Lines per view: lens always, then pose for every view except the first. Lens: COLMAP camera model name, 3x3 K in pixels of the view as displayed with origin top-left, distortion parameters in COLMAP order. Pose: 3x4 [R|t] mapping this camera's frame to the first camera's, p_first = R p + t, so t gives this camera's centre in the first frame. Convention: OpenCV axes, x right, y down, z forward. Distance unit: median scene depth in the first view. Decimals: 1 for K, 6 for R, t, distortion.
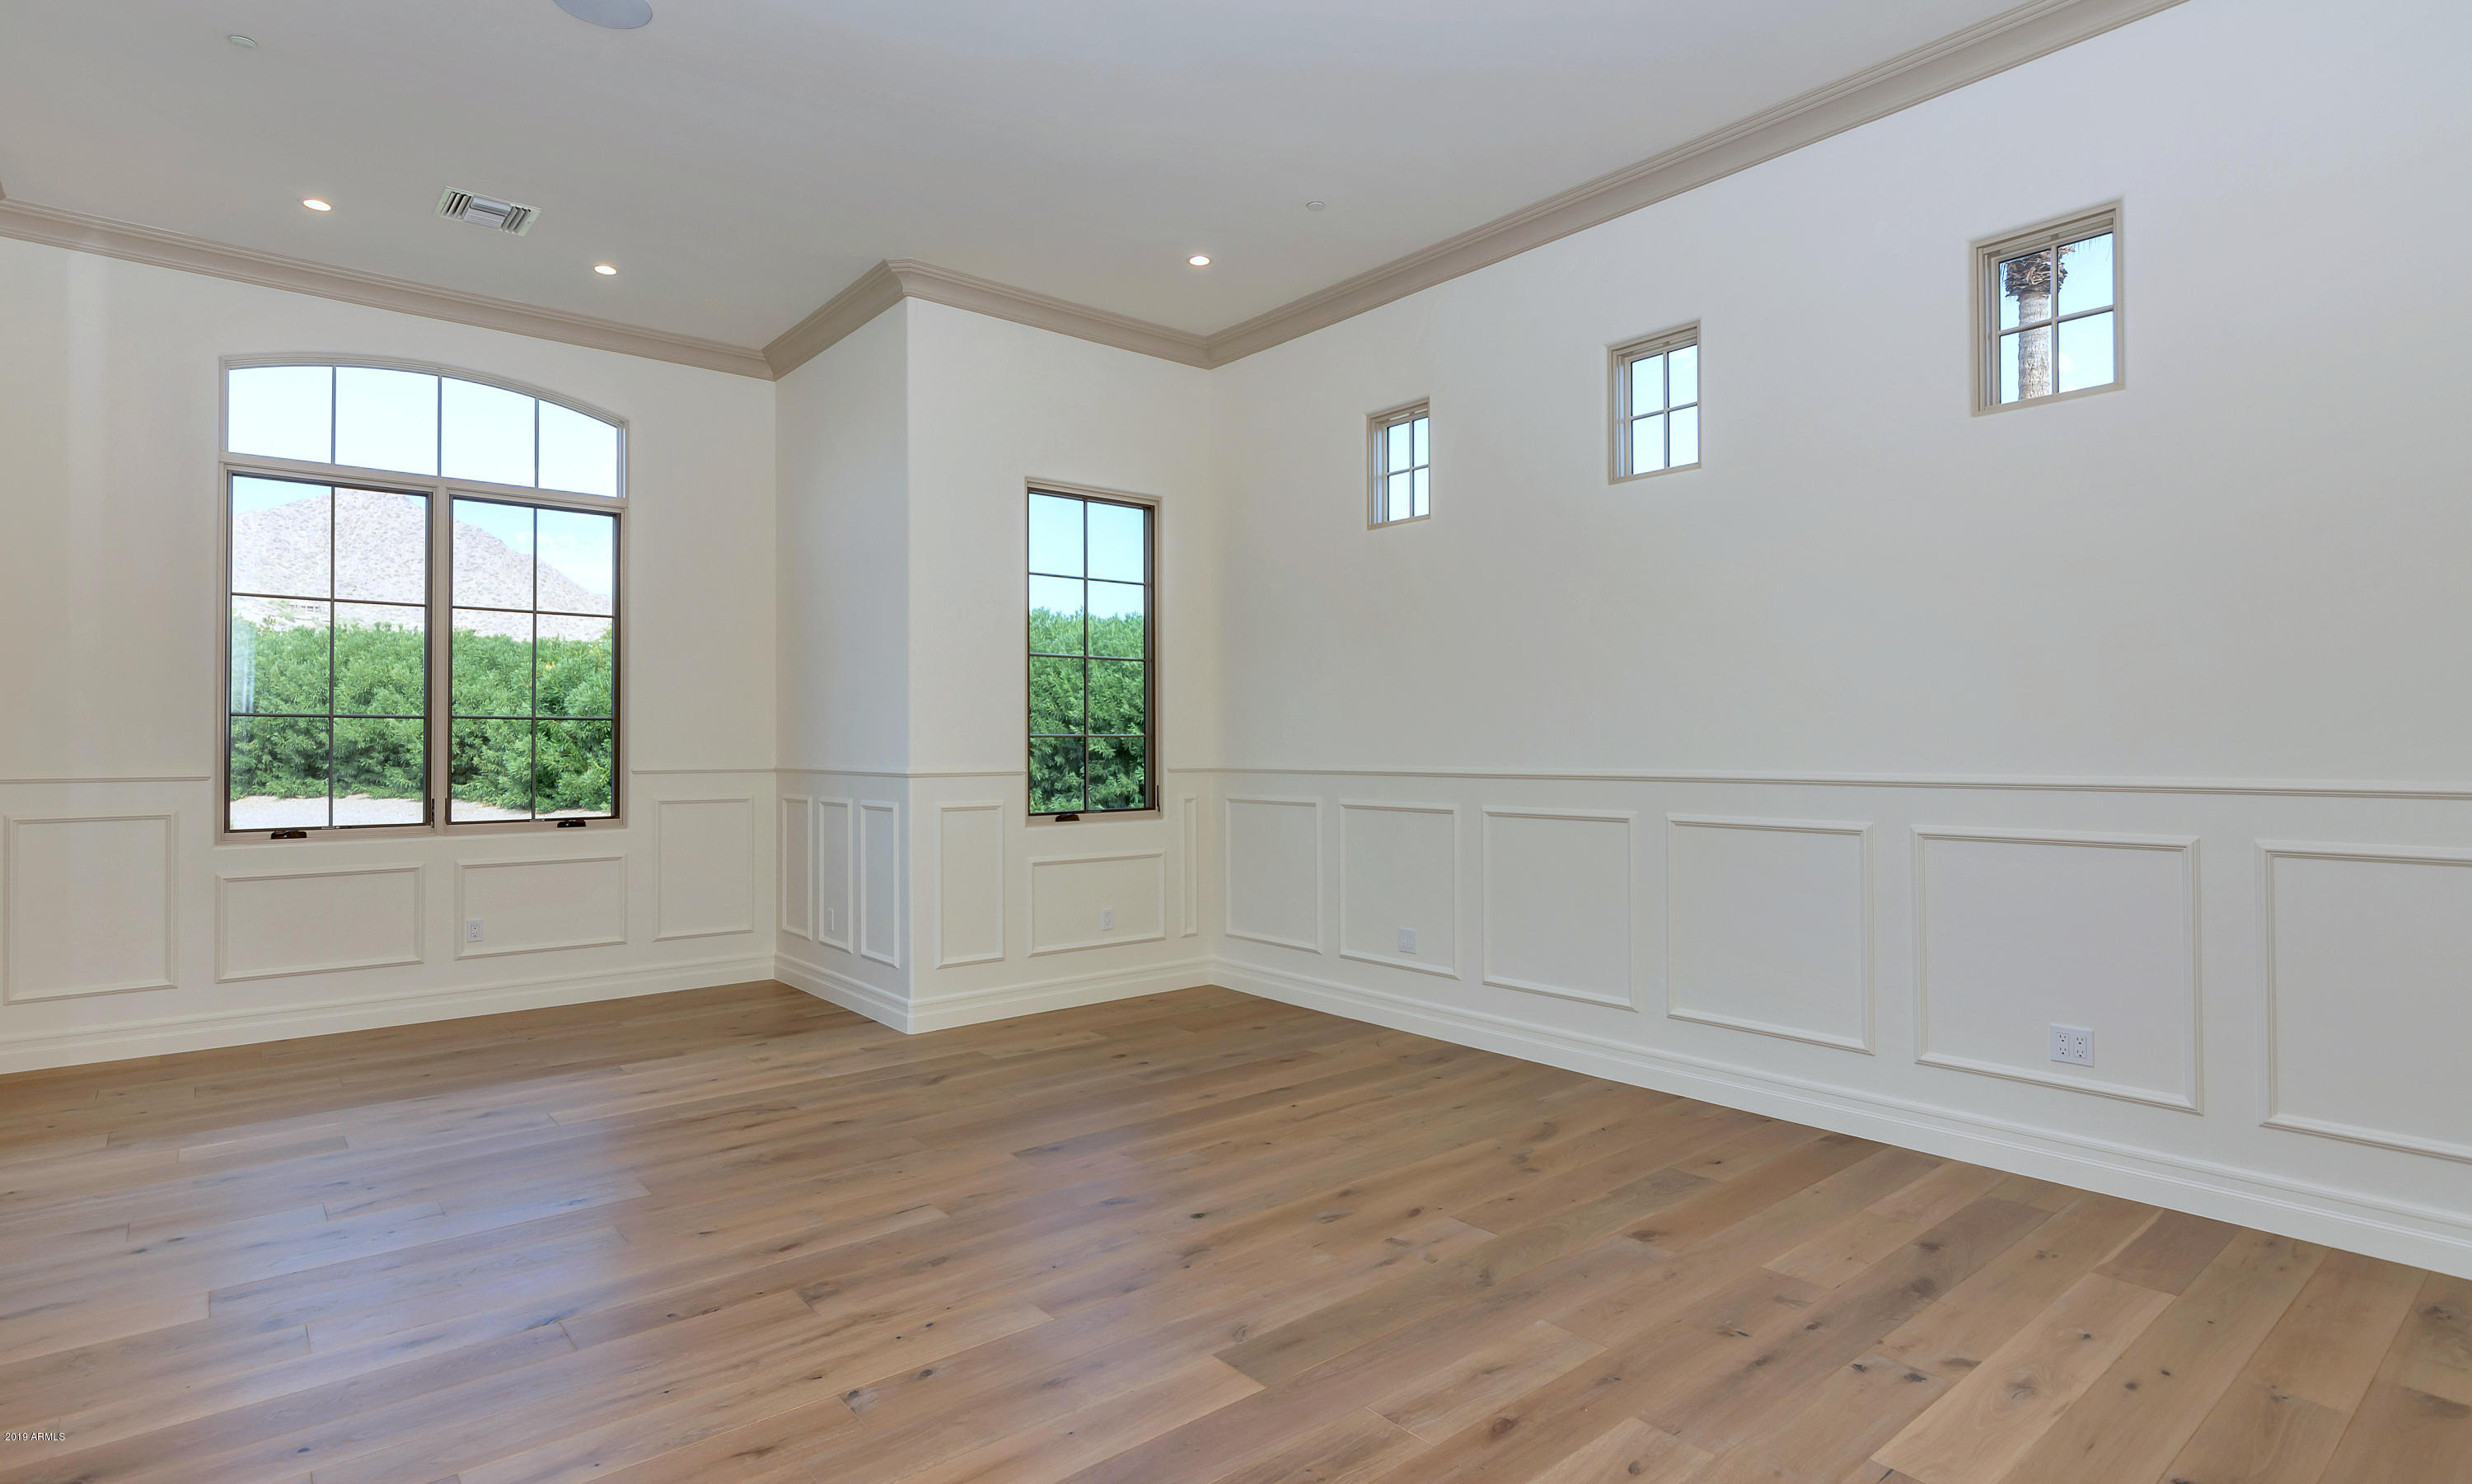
lens RADIAL K [[1238.4, 0, 1235.8], [0, 1238.4, 723.1], [0, 0, 1]] dist [-0.001757, -0.001524]
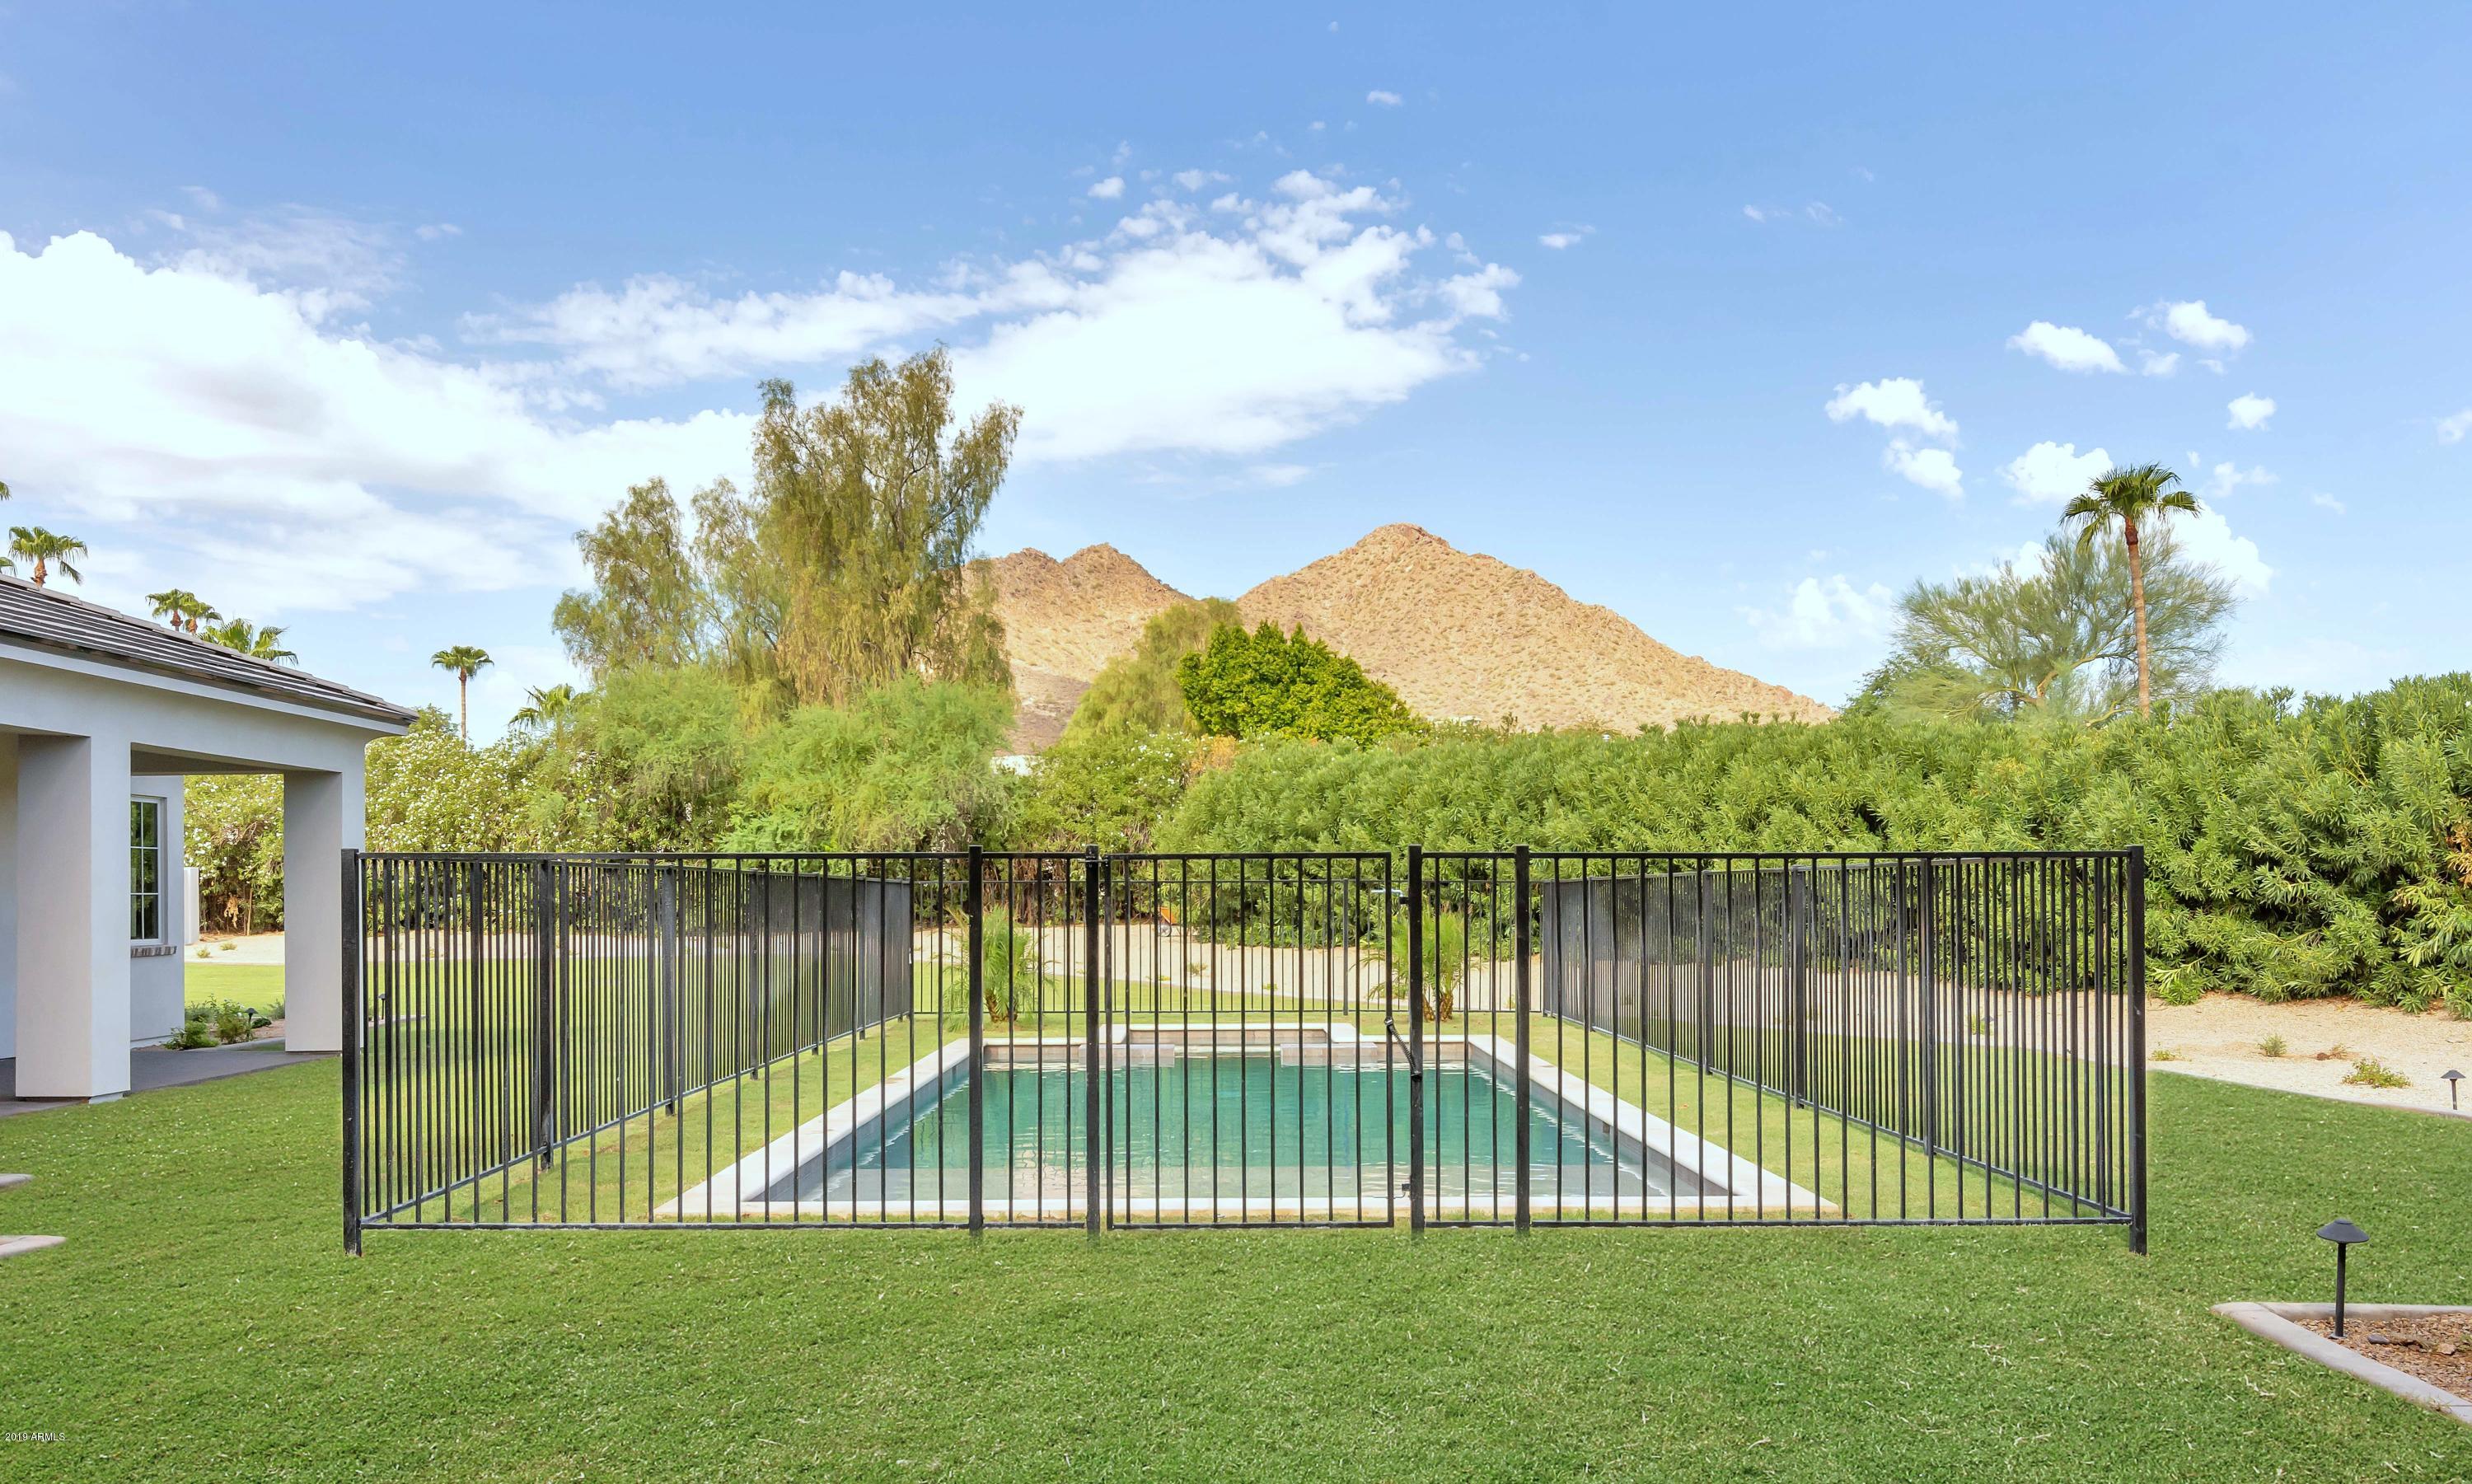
lens RADIAL K [[2089.4, 0, 1210.6], [0, 2089.4, 888.6], [0, 0, 1]] dist [0.005780, -0.002312]
pose [[0.768915, -0.001497, -0.639350, -0.967941], [0.012494, 0.999841, 0.012684, -0.007823], [0.639230, -0.017741, 0.768811, -0.497708]]
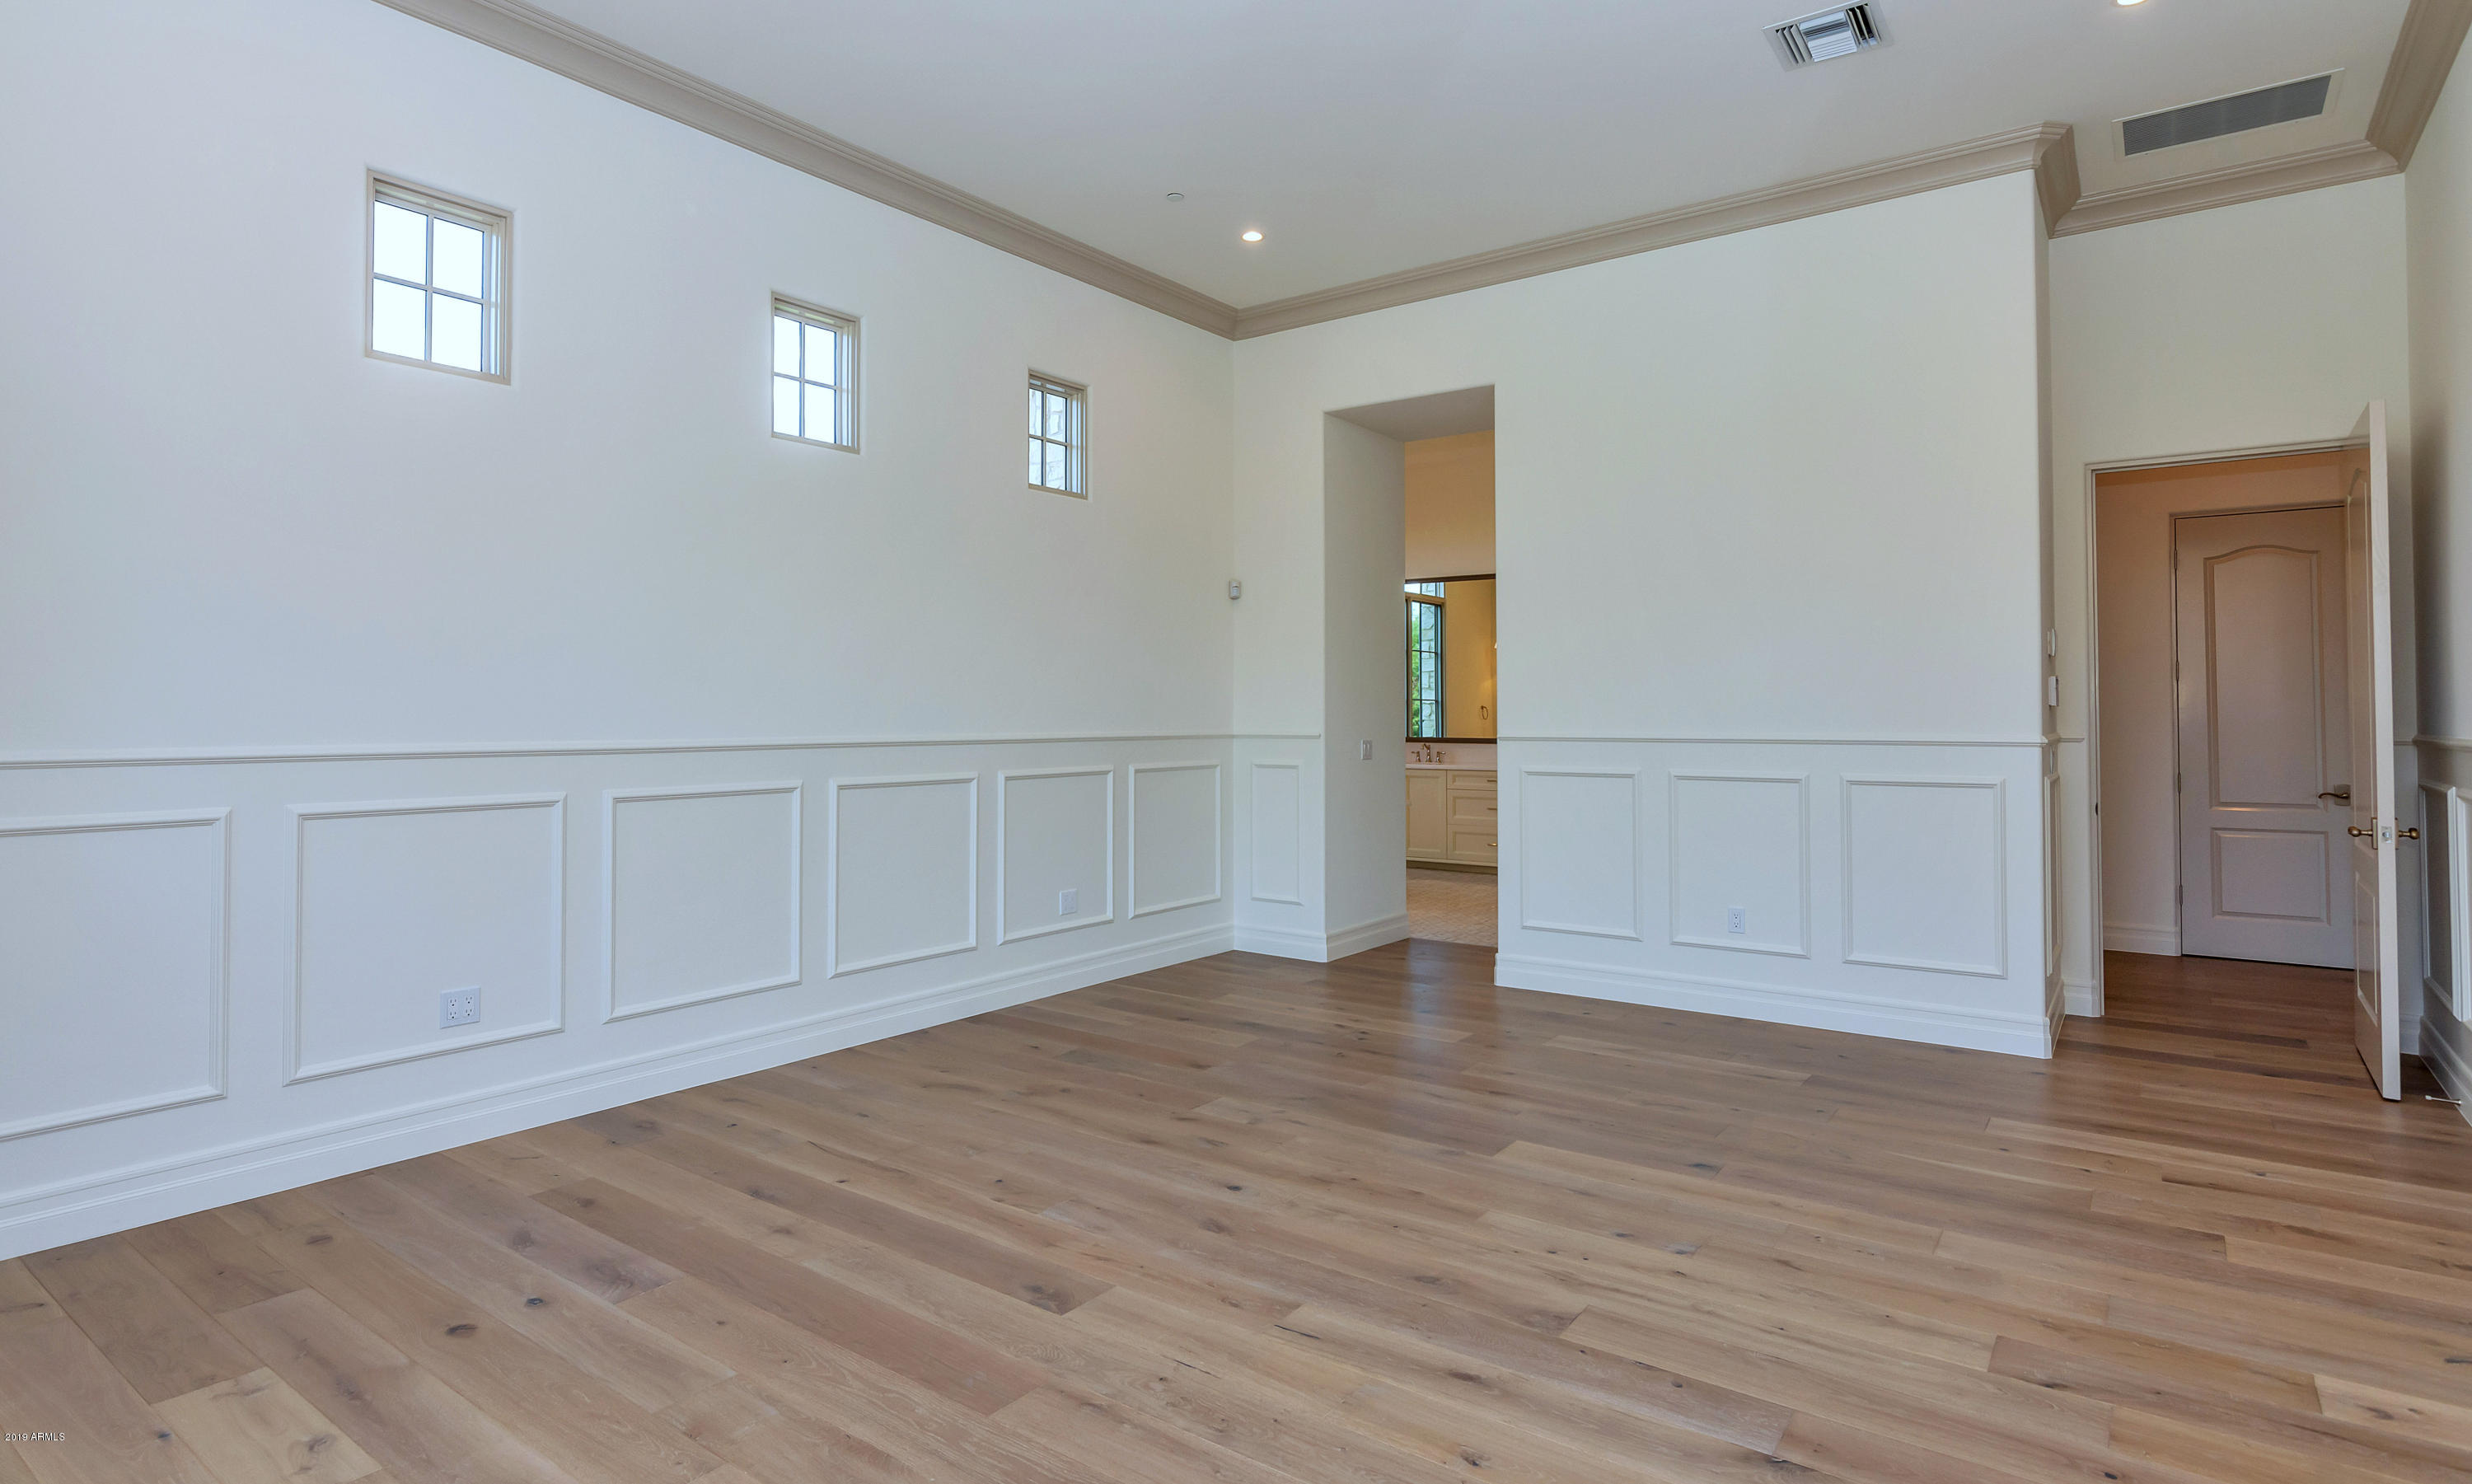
lens RADIAL K [[1238.4, 0, 1254.8], [0, 1238.4, 704.3], [0, 0, 1]] dist [-0.001757, -0.001524]
pose [[-0.242099, 0.015637, 0.970126, -0.703524], [-0.016891, 0.999651, -0.020328, 0.022858], [-0.970105, -0.021308, -0.241750, 0.868583]]
